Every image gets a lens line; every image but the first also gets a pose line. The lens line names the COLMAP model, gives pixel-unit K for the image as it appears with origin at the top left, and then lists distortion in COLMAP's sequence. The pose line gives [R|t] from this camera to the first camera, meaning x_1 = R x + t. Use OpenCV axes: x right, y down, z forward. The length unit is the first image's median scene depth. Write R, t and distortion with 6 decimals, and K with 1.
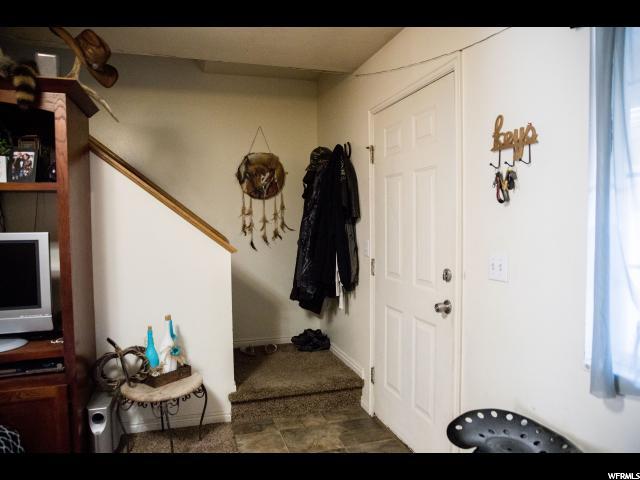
lens RADIAL K [[439.8, 0, 320.0], [0, 439.8, 239.5], [0, 0, 1]] dist [-0.026702, 0.002402]
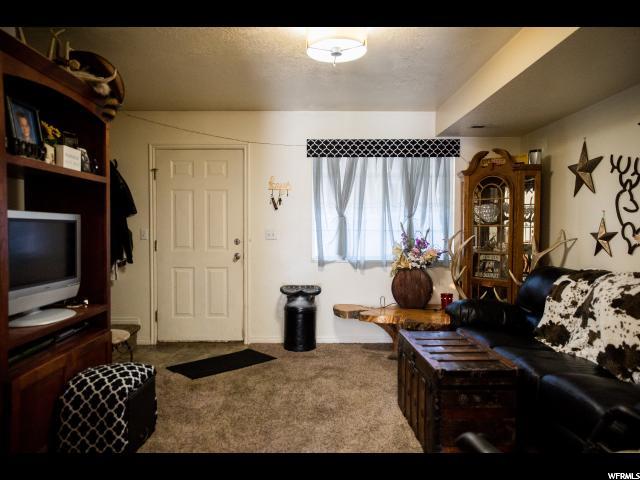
lens RADIAL K [[439.8, 0, 319.0], [0, 439.8, 240.4], [0, 0, 1]] dist [-0.026702, 0.002402]
pose [[0.275968, -0.016286, 0.961029, -1.646097], [0.040920, 0.999149, 0.005182, 0.079492], [-0.960295, 0.037896, 0.276400, 0.021231]]
